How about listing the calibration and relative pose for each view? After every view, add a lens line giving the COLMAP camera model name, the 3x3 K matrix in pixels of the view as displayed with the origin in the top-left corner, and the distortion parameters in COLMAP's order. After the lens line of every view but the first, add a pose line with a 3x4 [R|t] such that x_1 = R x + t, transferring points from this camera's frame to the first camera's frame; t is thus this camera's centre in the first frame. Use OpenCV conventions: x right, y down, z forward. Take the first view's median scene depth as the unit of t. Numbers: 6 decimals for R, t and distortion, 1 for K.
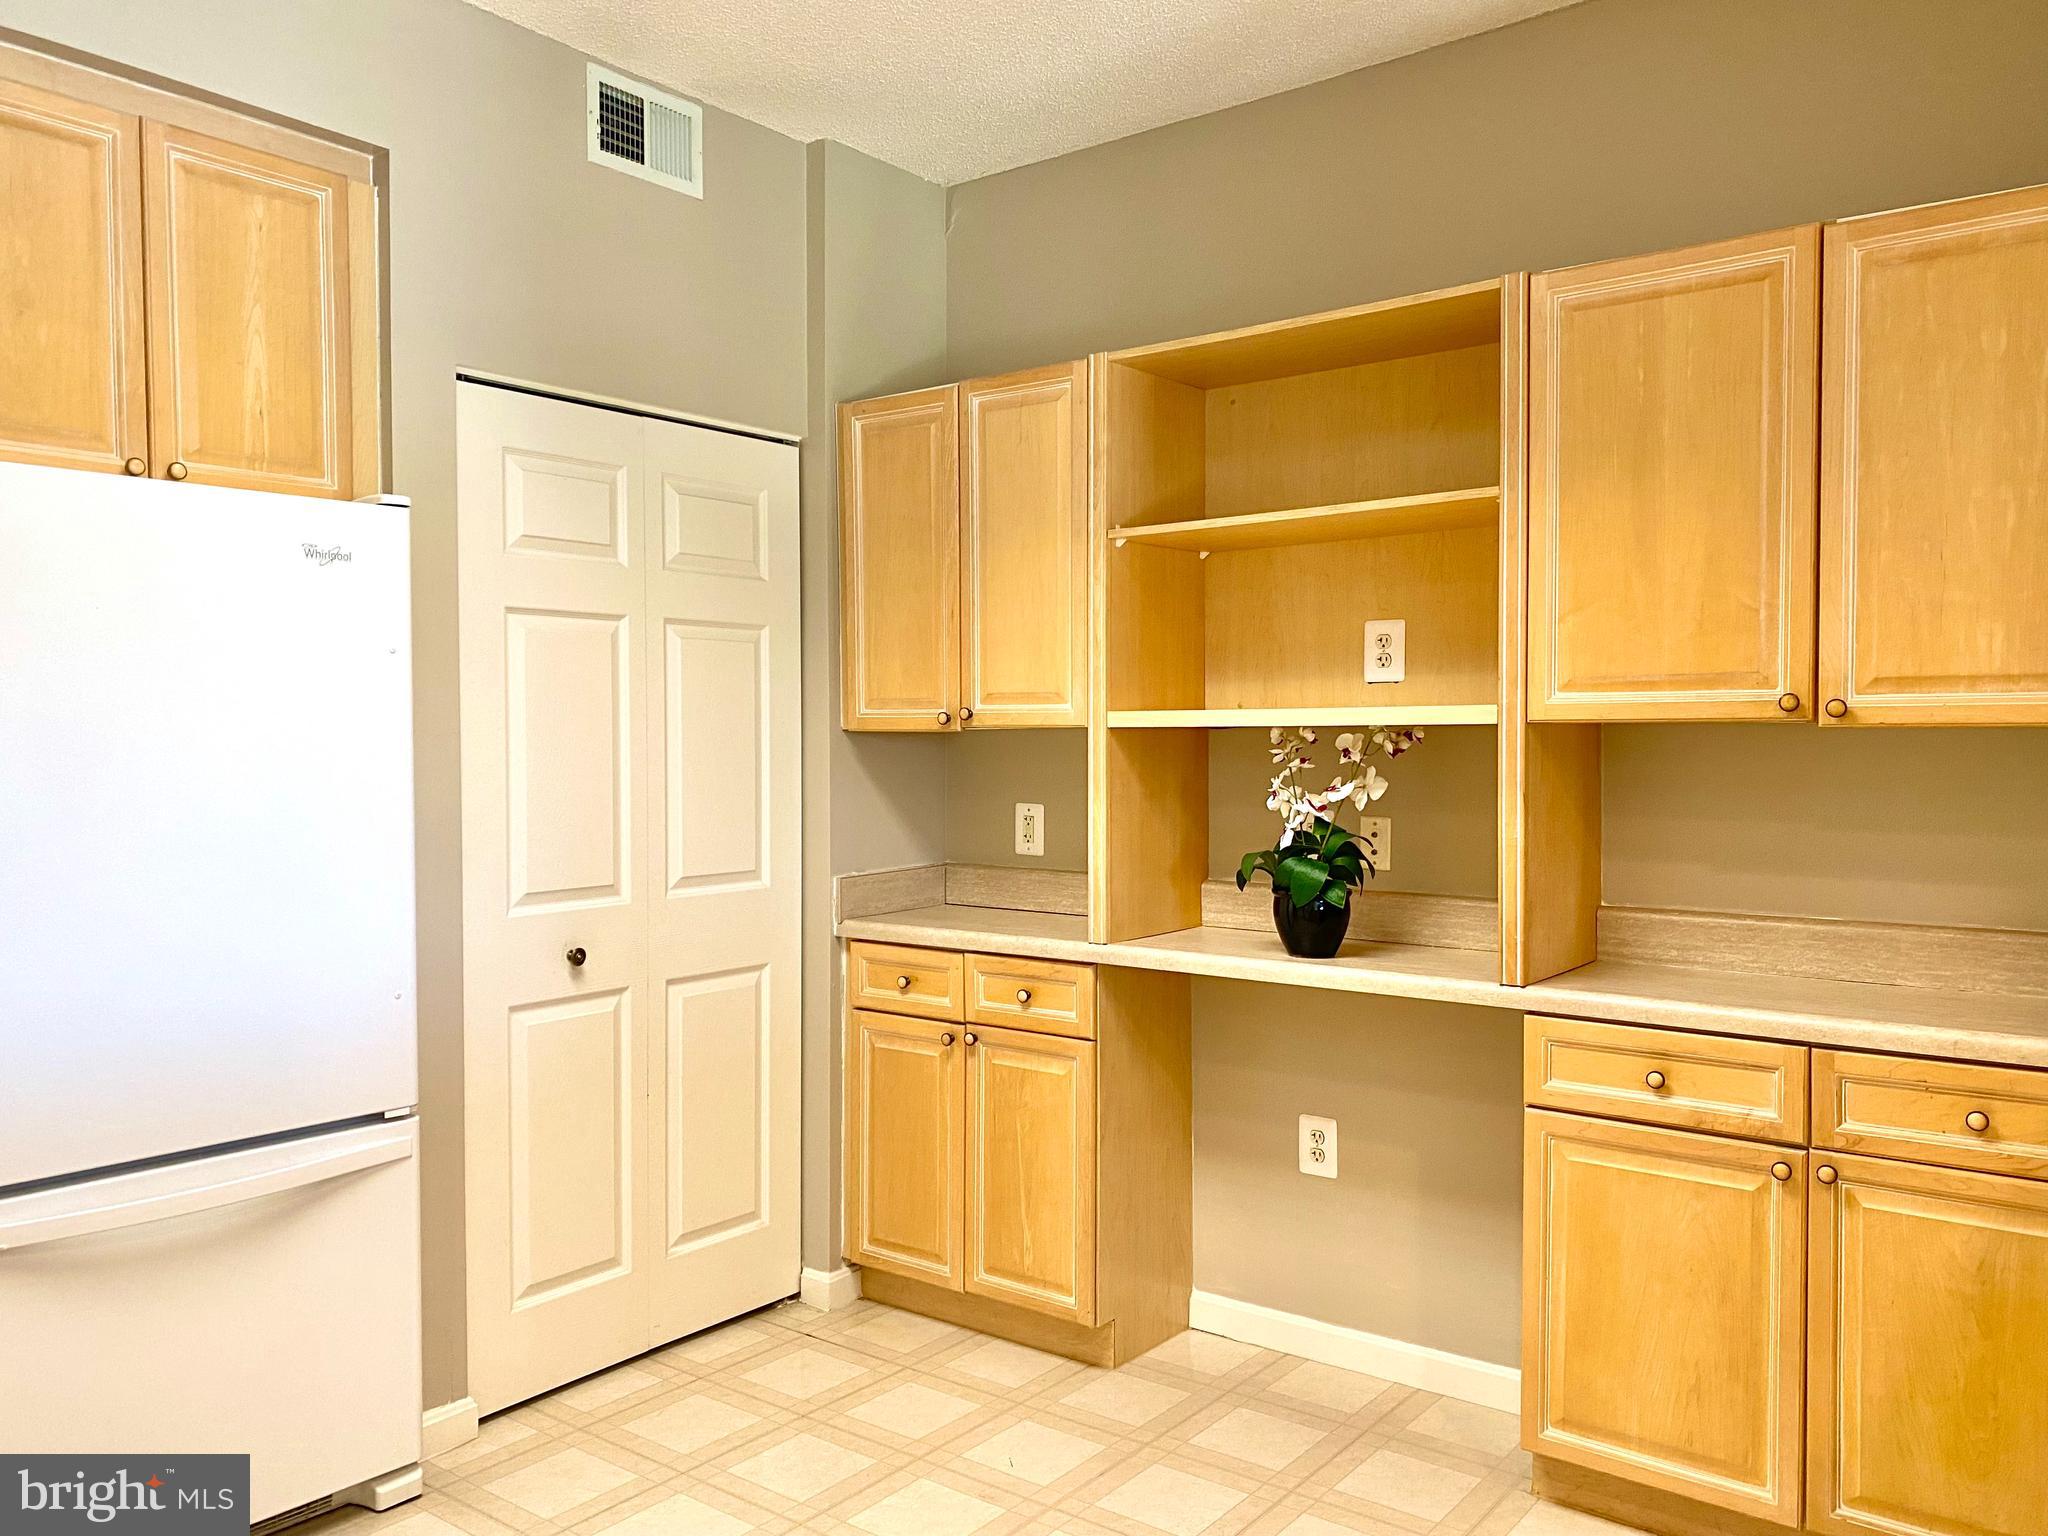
lens RADIAL K [[1565.8, 0, 1024.0], [0, 1565.8, 768.0], [0, 0, 1]] dist [0.020986, -0.014502]
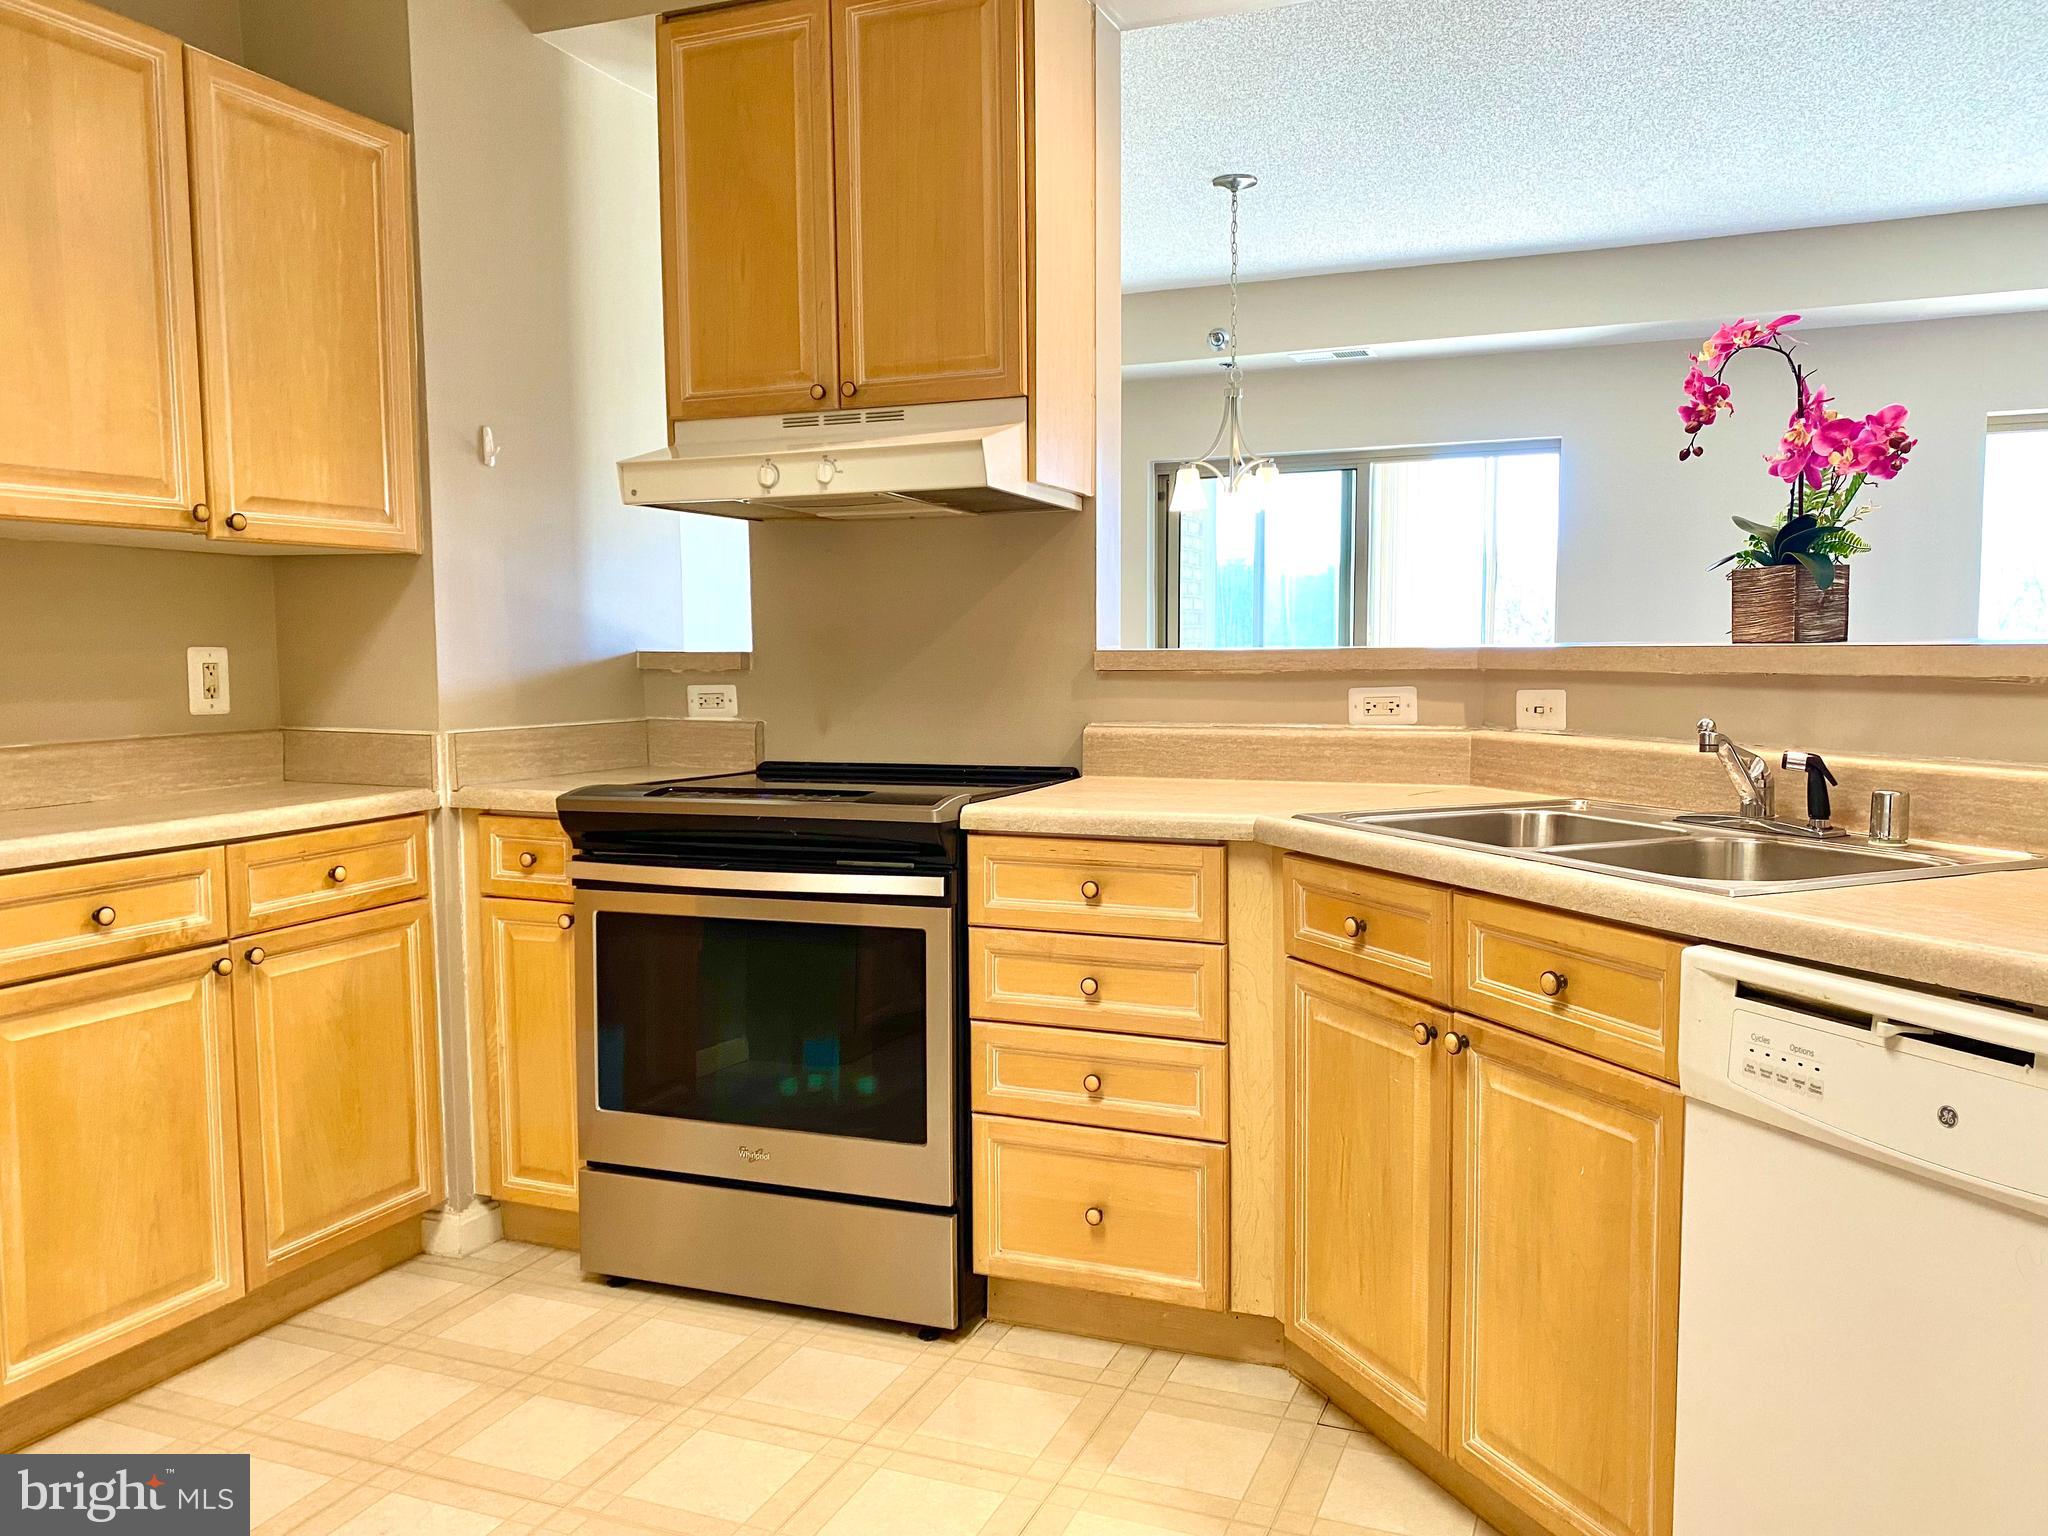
lens RADIAL K [[1559.8, 0, 1015.6], [0, 1559.8, 769.5], [0, 0, 1]] dist [0.083081, -0.132264]
pose [[-0.258229, -0.076017, 0.963088, -0.504911], [0.032523, 0.995650, 0.087307, 0.040106], [-0.965536, 0.053868, -0.254633, 0.583800]]
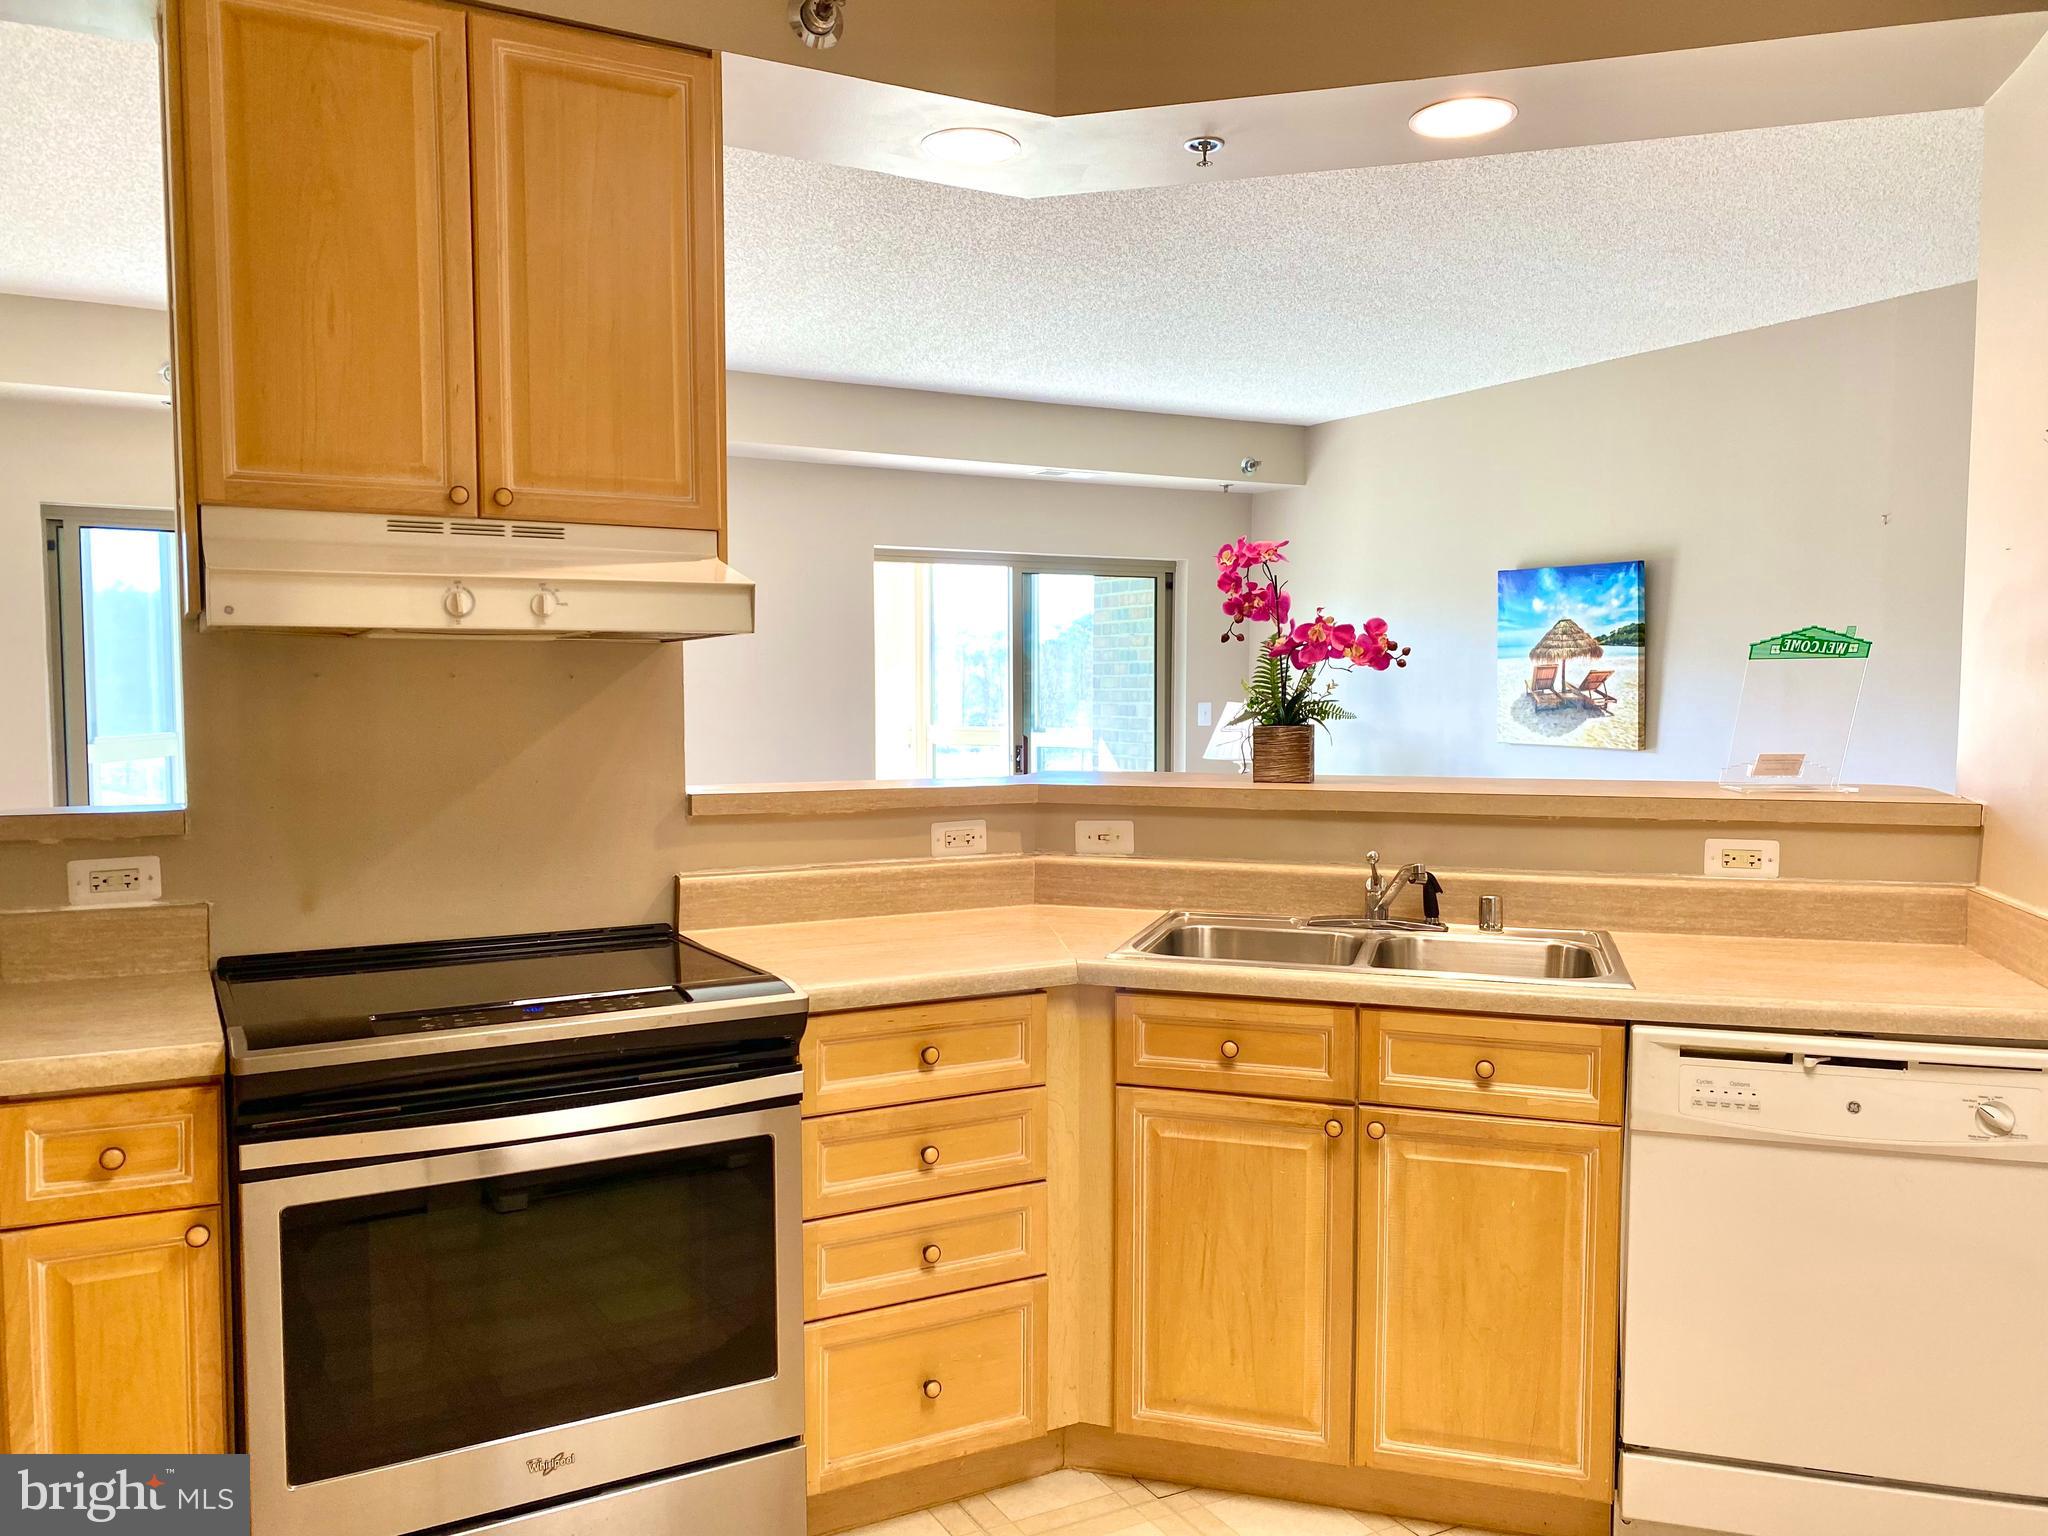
lens RADIAL K [[1559.8, 0, 1015.6], [0, 1559.8, 769.5], [0, 0, 1]] dist [0.083081, -0.132264]
pose [[-0.911543, -0.027115, 0.410311, -0.104013], [0.006269, 0.996791, 0.079801, -0.035132], [-0.411158, 0.075314, -0.908448, 1.041108]]
